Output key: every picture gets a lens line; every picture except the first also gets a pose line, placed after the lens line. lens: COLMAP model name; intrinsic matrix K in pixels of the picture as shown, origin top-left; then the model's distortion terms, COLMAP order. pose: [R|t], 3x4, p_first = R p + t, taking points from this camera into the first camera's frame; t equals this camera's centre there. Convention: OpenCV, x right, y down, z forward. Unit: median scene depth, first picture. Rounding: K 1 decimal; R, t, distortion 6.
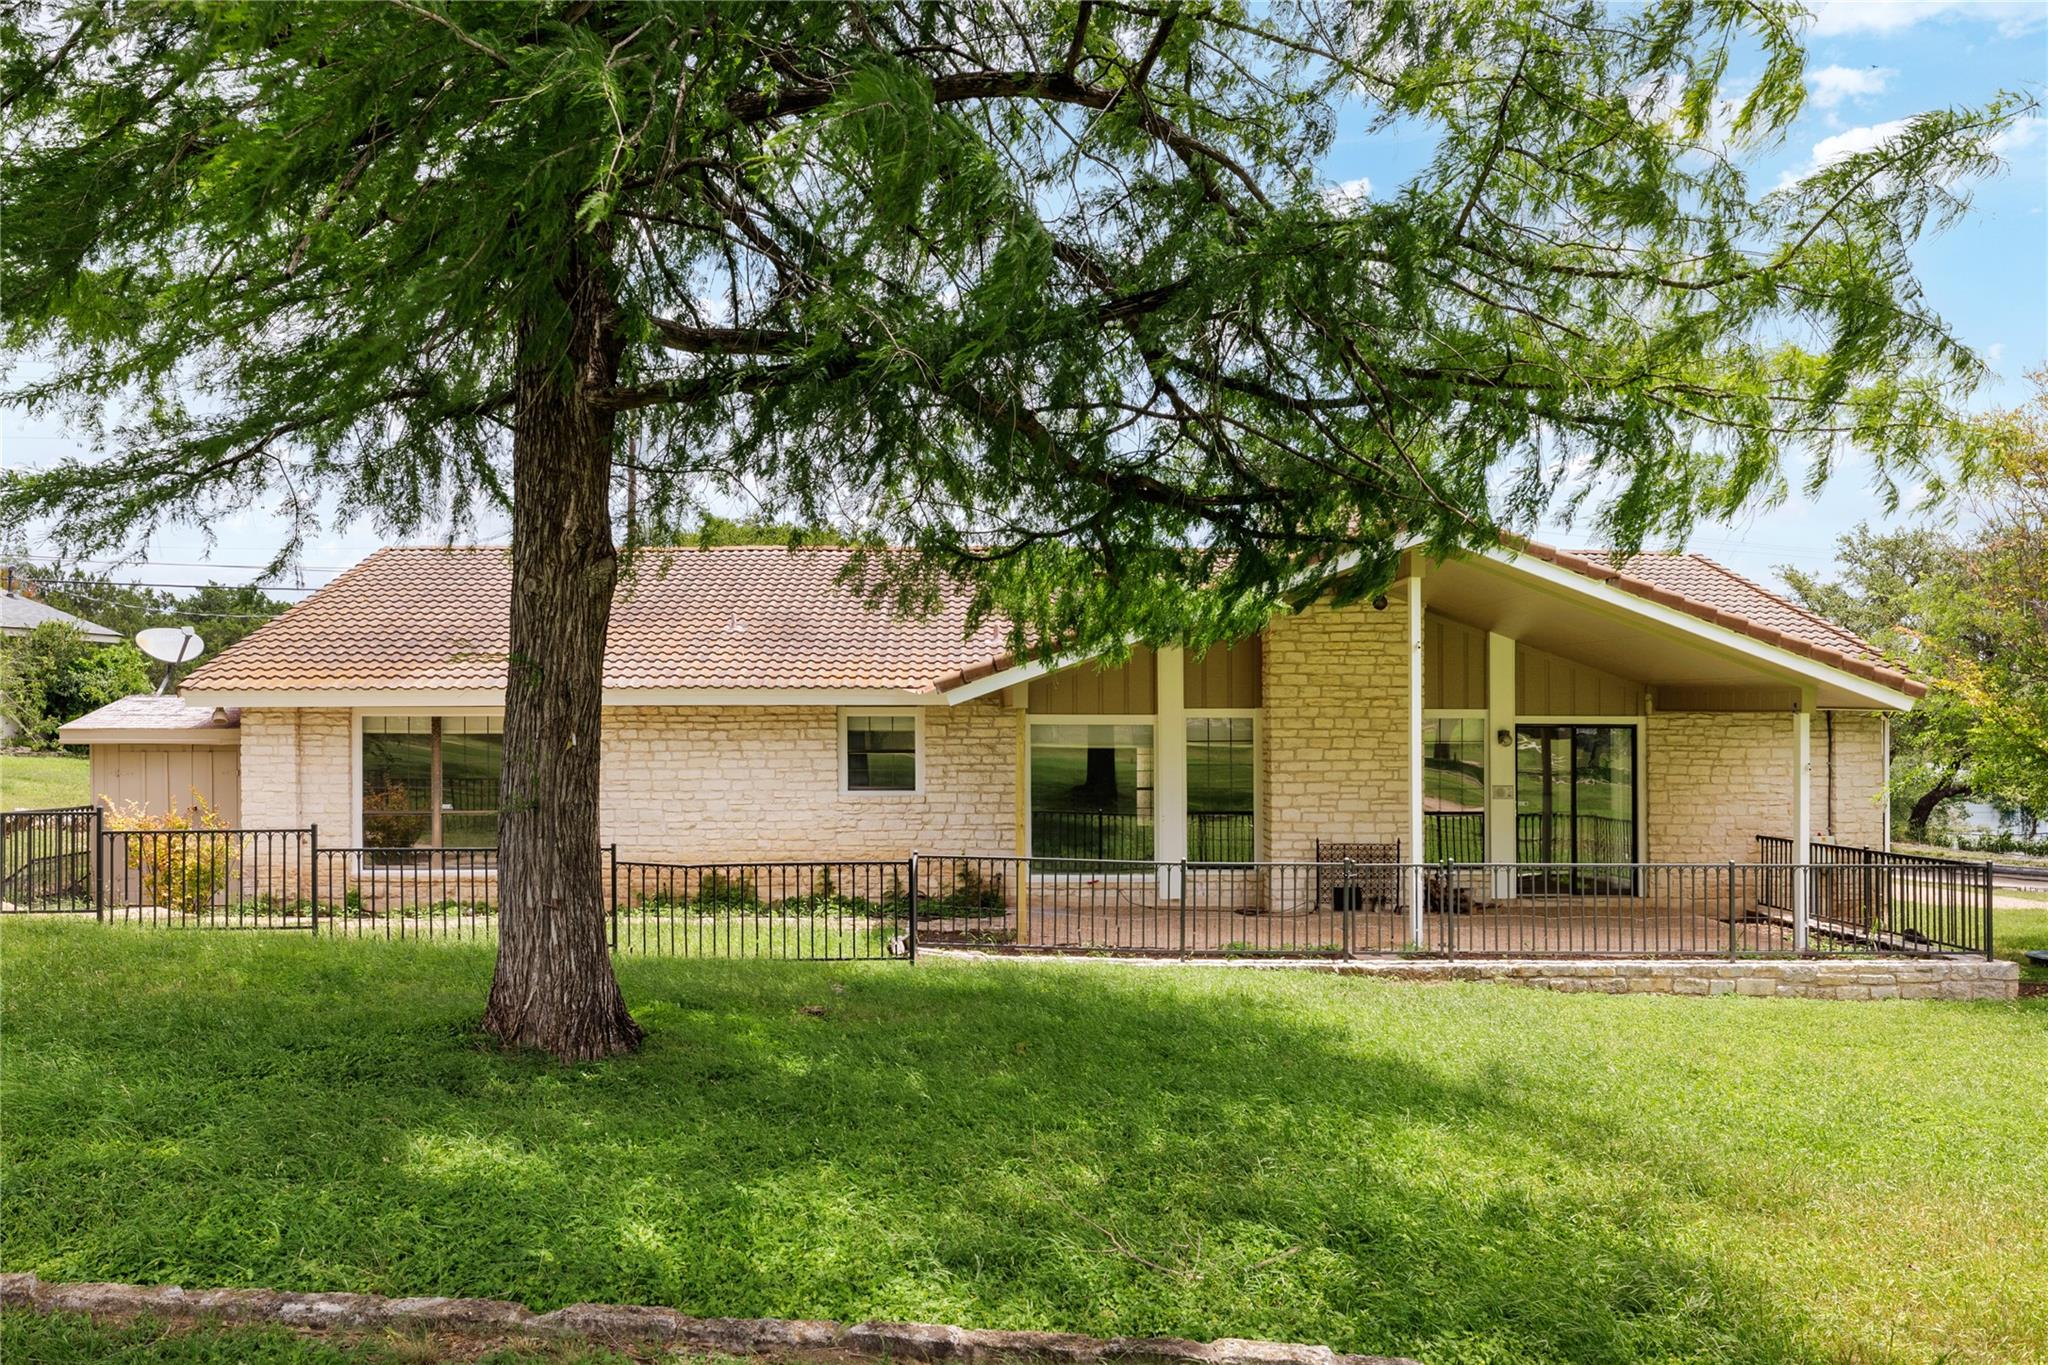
lens RADIAL K [[1529.6, 0, 1024.8], [0, 1529.6, 685.3], [0, 0, 1]] dist [-0.008949, -0.001890]
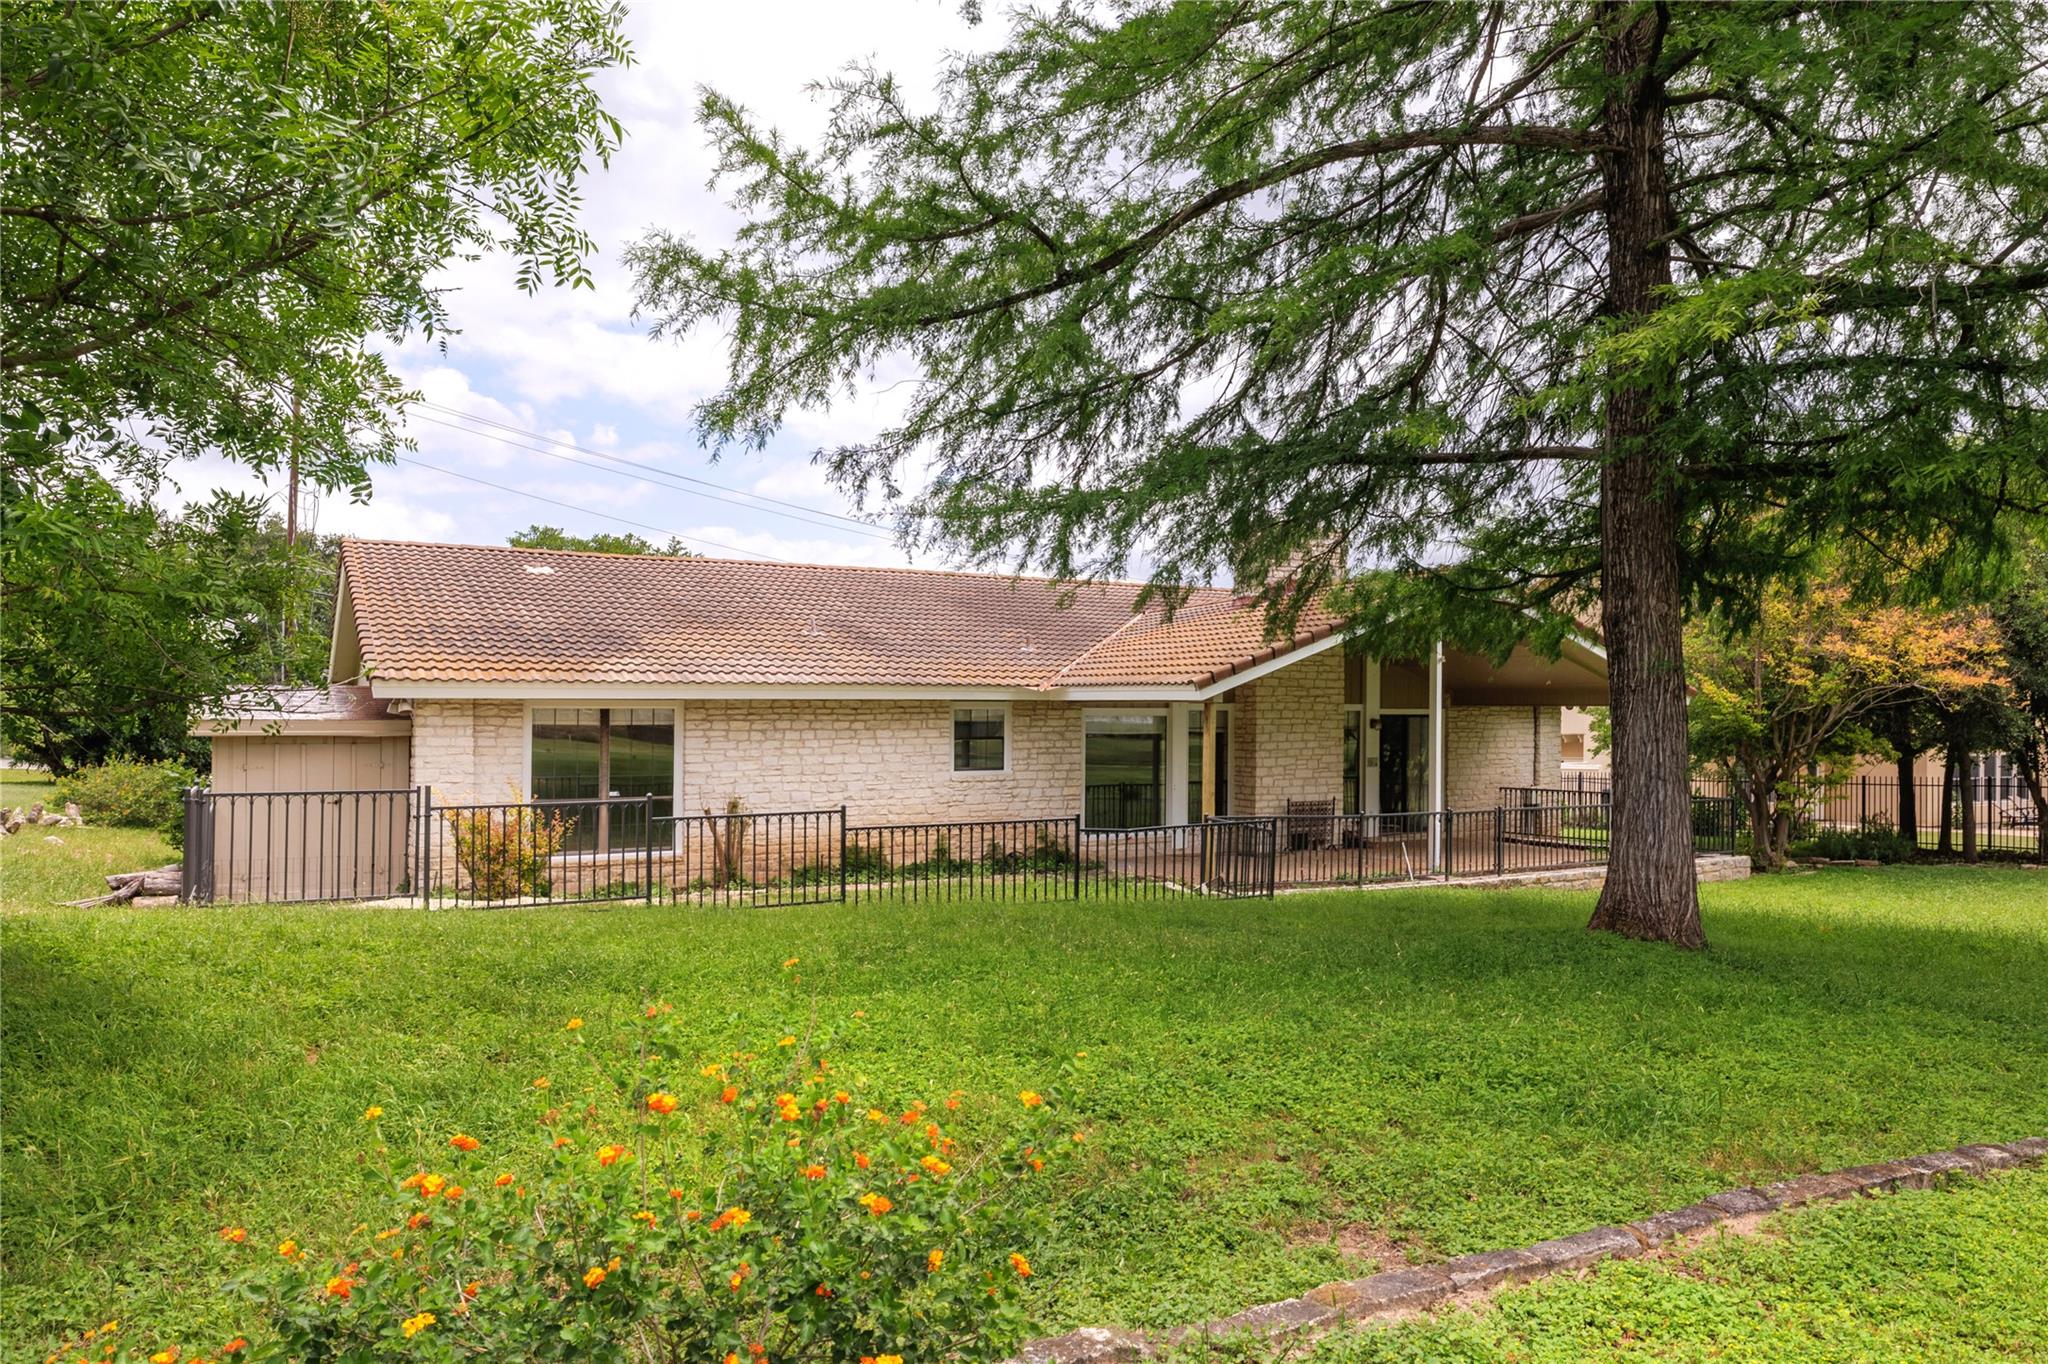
lens RADIAL K [[1323.2, 0, 1024.7], [0, 1323.2, 688.1], [0, 0, 1]] dist [0.013639, 0.007011]
pose [[0.889716, 0.008663, 0.456432, -0.546260], [-0.009942, 0.999950, 0.000400, 0.003309], [-0.456406, -0.004894, 0.889758, 0.058226]]
